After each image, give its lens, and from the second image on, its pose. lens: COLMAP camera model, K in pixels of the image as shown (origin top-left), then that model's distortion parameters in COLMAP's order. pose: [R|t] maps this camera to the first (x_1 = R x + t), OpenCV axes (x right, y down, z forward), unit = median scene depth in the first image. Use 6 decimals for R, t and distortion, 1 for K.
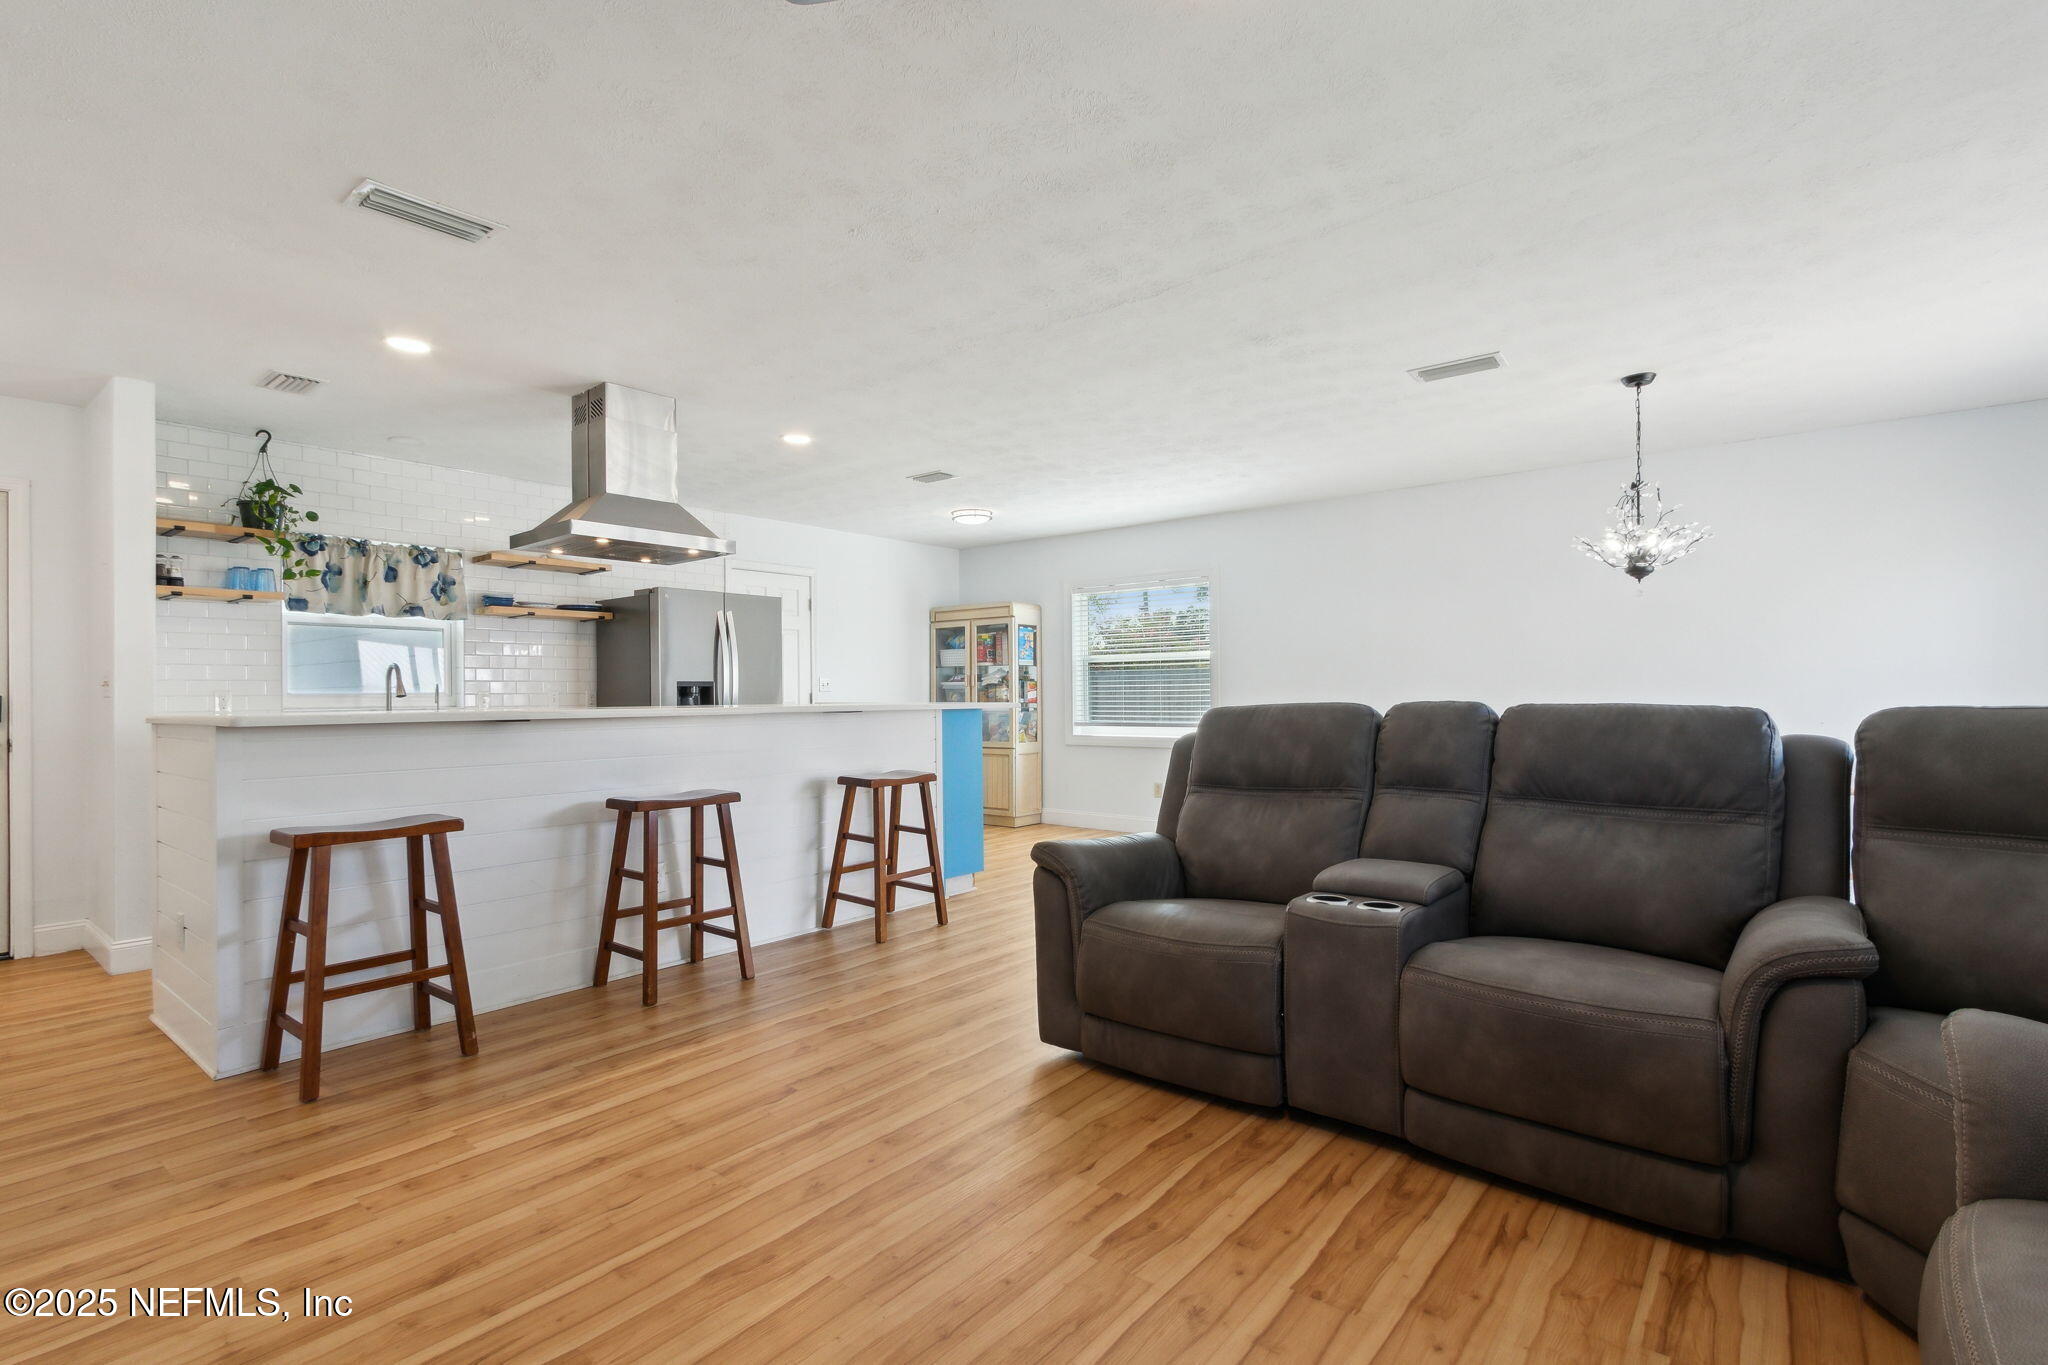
lens RADIAL K [[953.3, 0, 1022.5], [0, 953.3, 690.0], [0, 0, 1]] dist [0.001494, 0.000420]
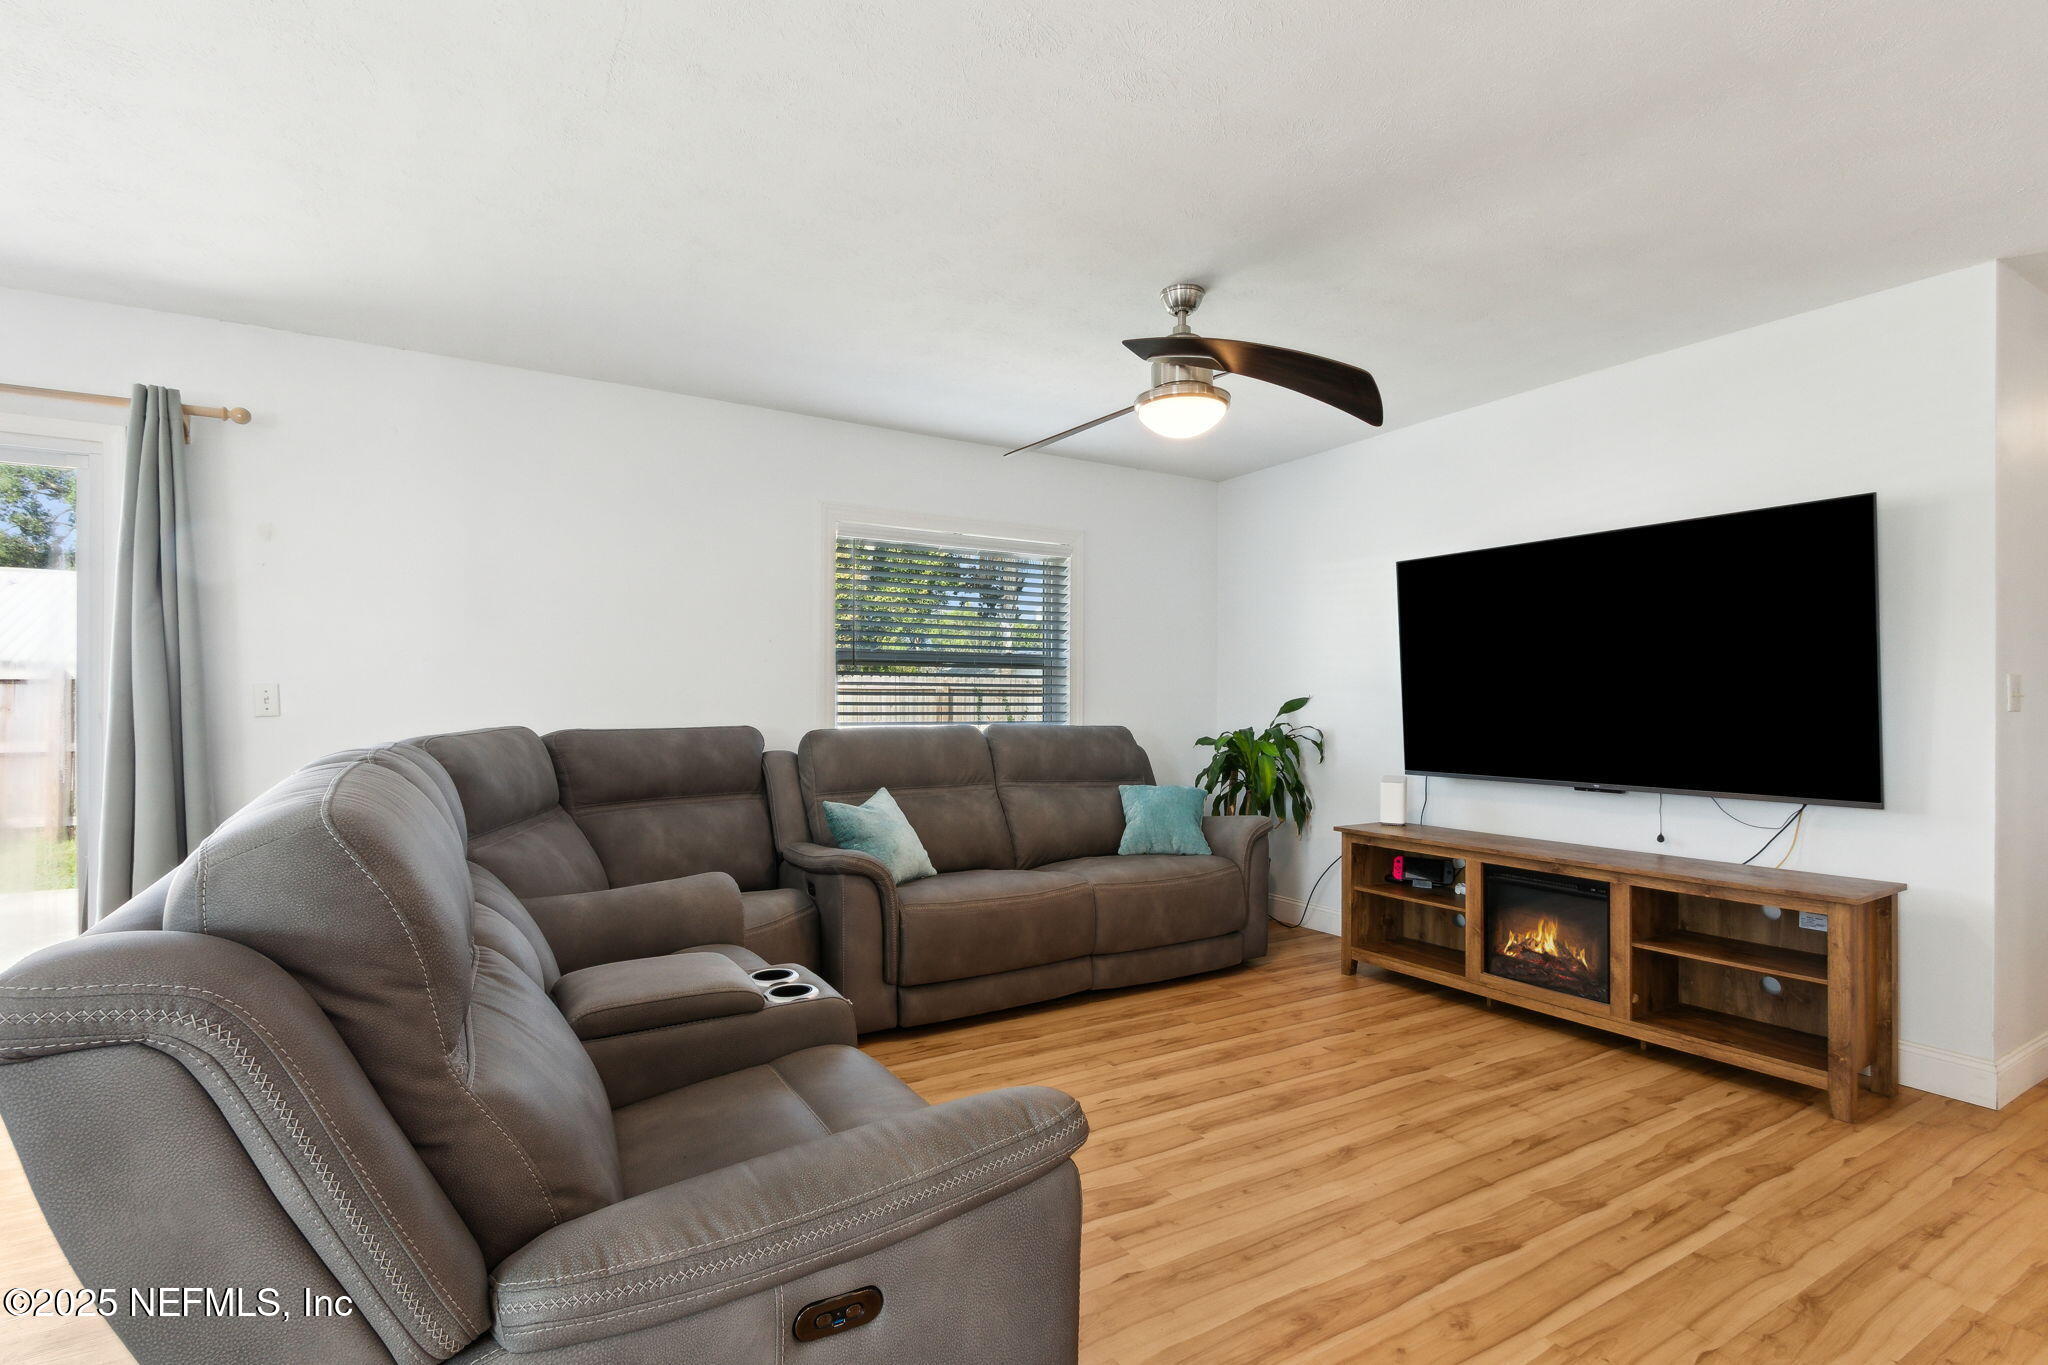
lens RADIAL K [[970.9, 0, 1012.6], [0, 970.9, 693.9], [0, 0, 1]] dist [0.001415, -0.000111]
pose [[-0.936975, 0.005717, 0.349350, -0.061369], [0.001465, 0.999922, -0.012434, -0.007177], [-0.349394, -0.011139, -0.936910, 0.791010]]
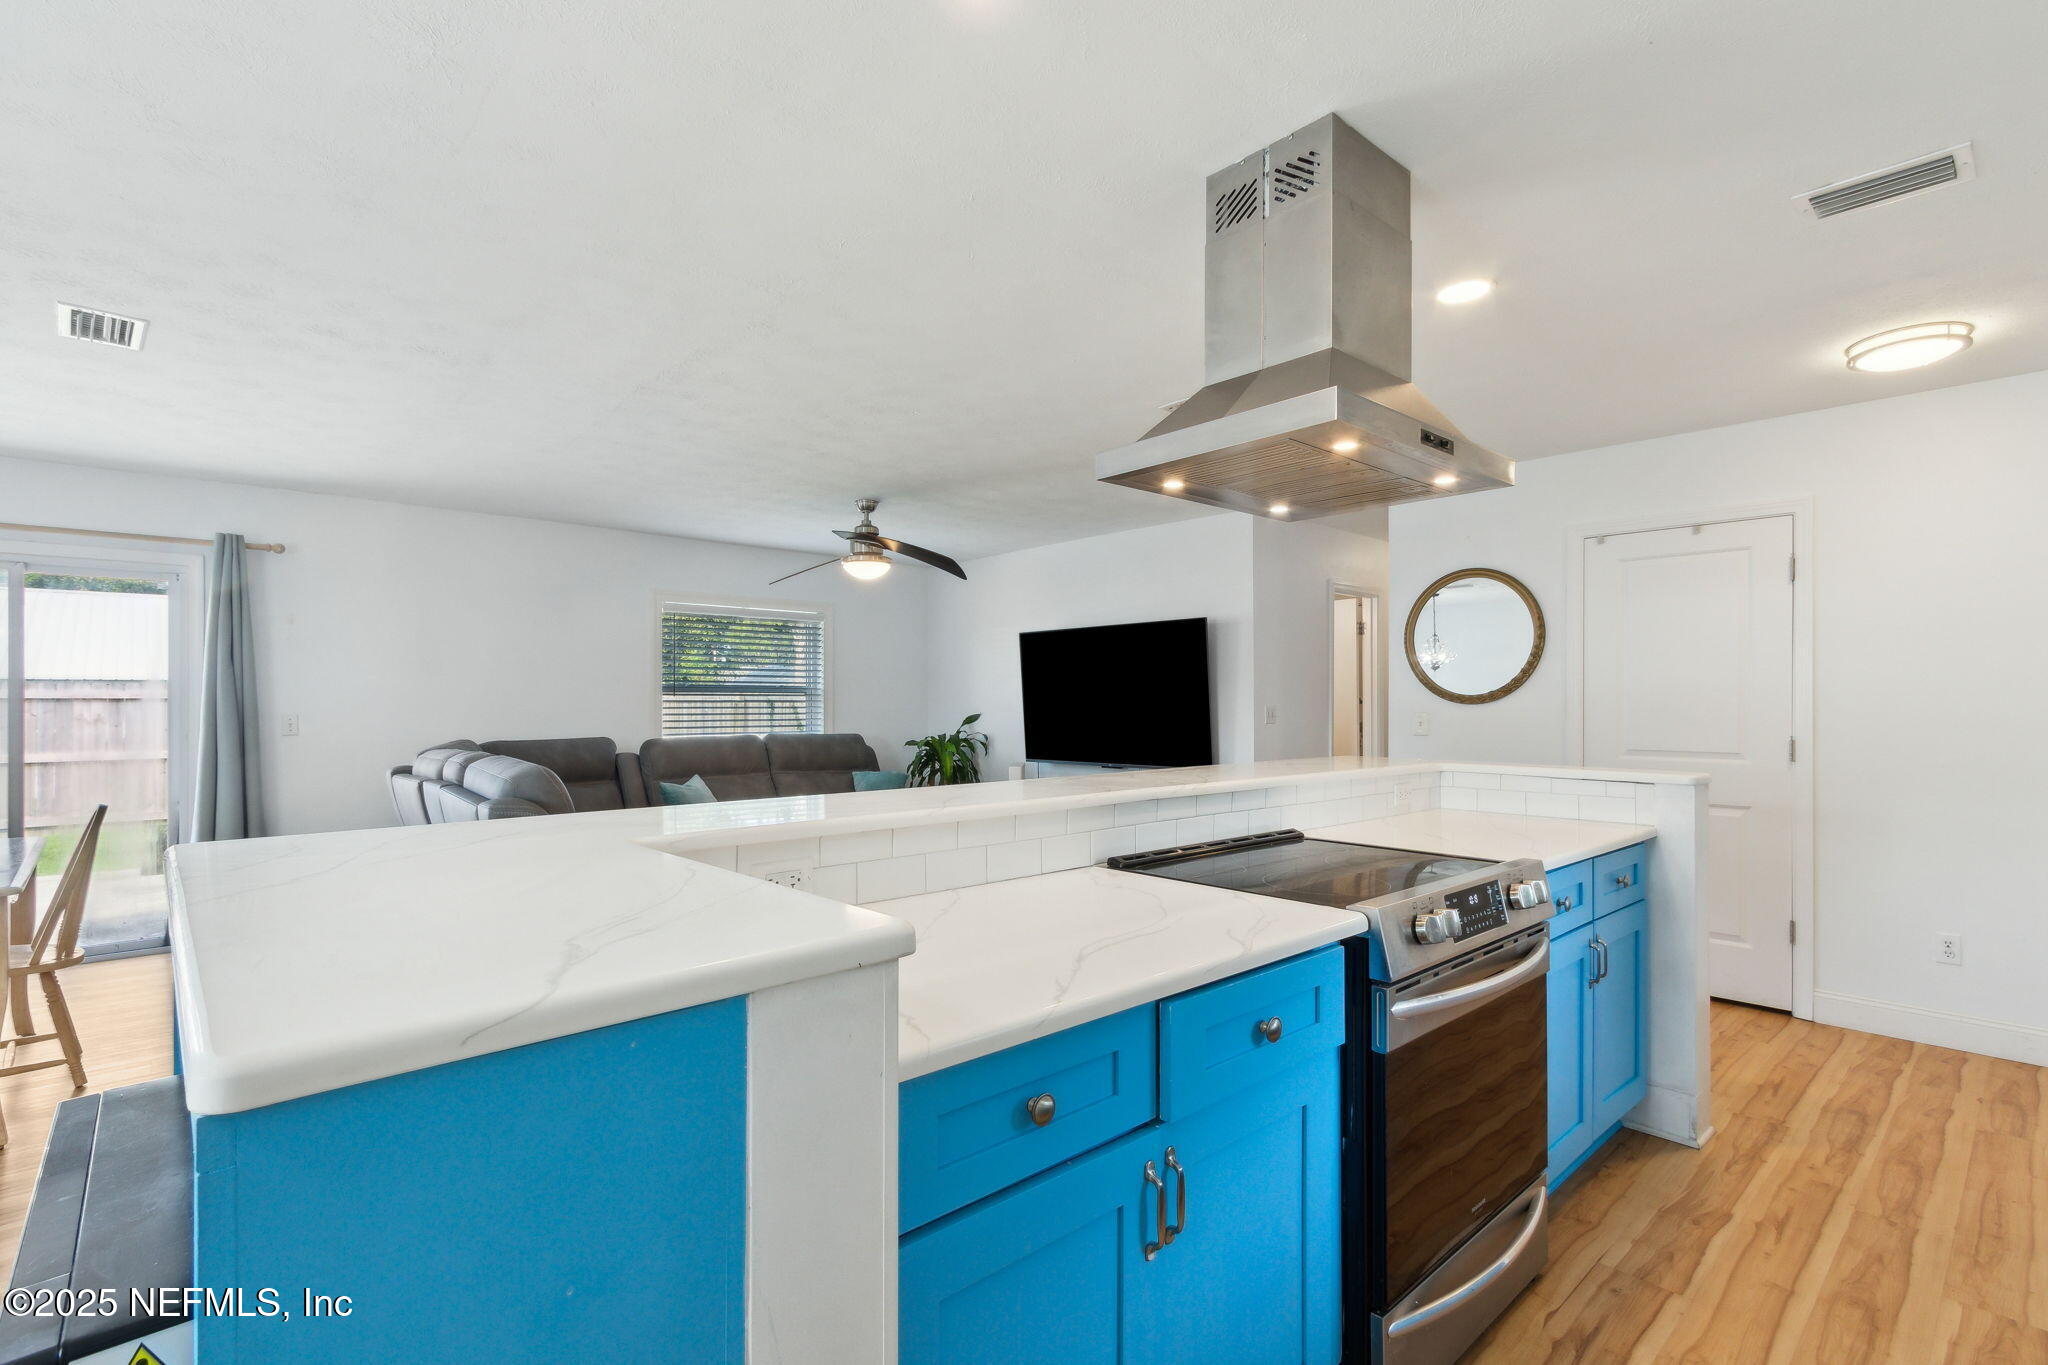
lens RADIAL K [[942.9, 0, 1004.7], [0, 942.9, 709.0], [0, 0, 1]] dist [0.000751, 0.000020]
pose [[-0.987928, 0.007761, 0.154718, -0.260395], [0.007771, 0.999970, -0.000536, -0.021663], [-0.154717, 0.000672, -0.987959, 1.211295]]
